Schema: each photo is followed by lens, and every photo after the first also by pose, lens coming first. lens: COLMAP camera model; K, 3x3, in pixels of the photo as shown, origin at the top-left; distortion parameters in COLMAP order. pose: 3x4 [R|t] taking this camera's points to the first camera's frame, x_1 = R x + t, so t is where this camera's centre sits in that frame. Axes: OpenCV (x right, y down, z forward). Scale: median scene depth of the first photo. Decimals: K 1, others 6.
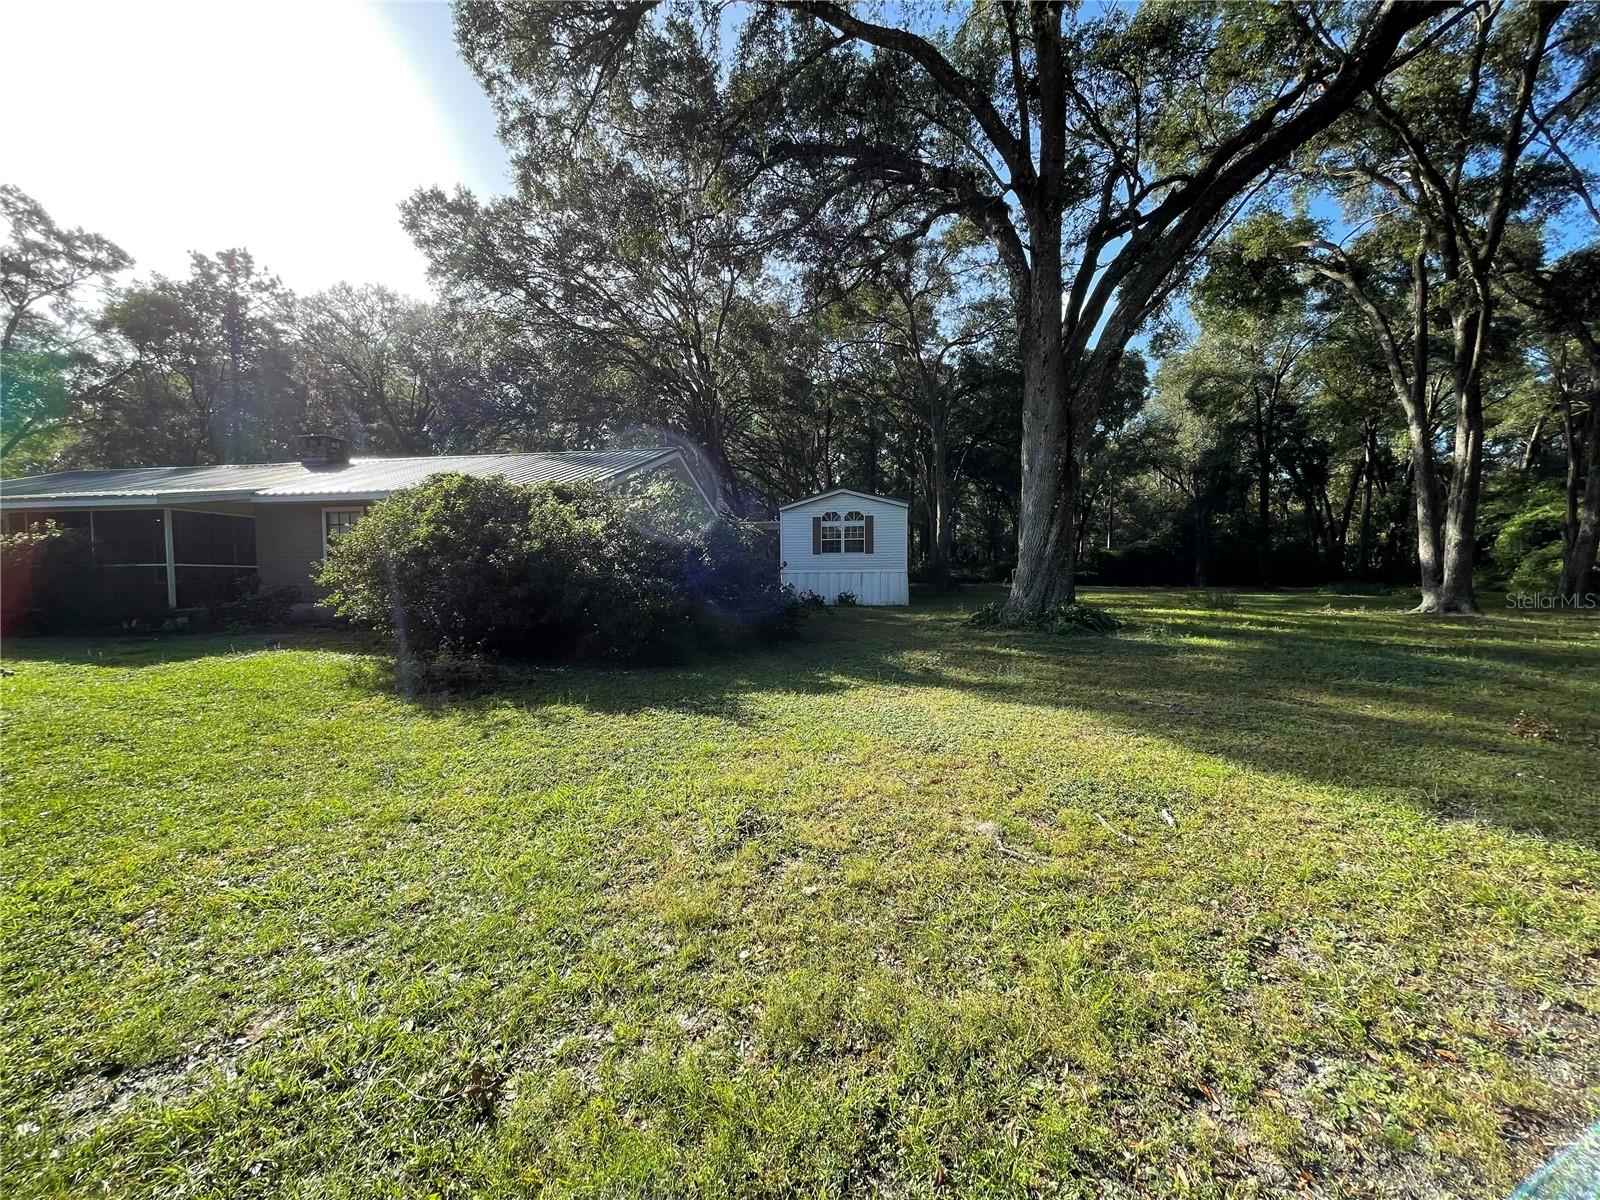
lens RADIAL K [[645.6, 0, 796.5], [0, 645.6, 606.2], [0, 0, 1]] dist [-0.000744, 0.000691]
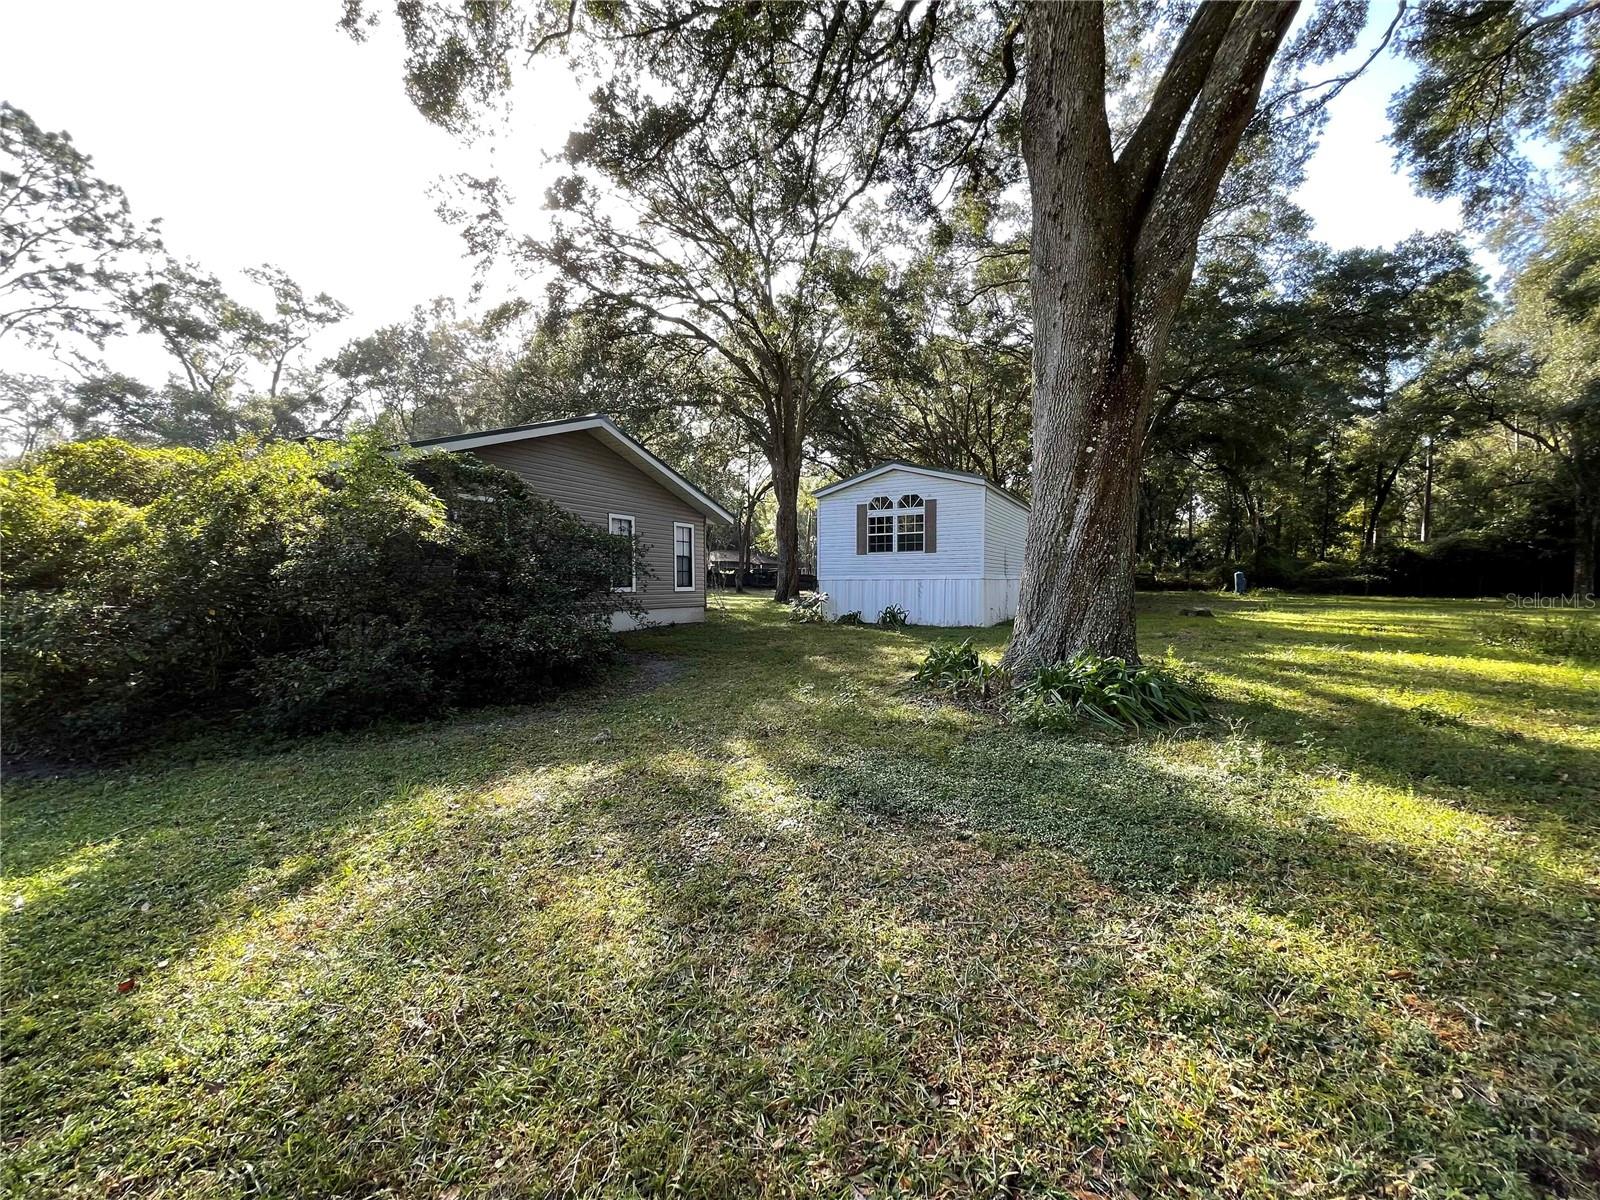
lens RADIAL K [[645.6, 0, 796.5], [0, 645.6, 606.2], [0, 0, 1]] dist [-0.000744, 0.000691]
pose [[0.942397, 0.015116, -0.334154, 0.394914], [-0.016436, 0.999864, -0.001122, -0.035173], [0.334092, 0.006550, 0.942518, 0.513984]]
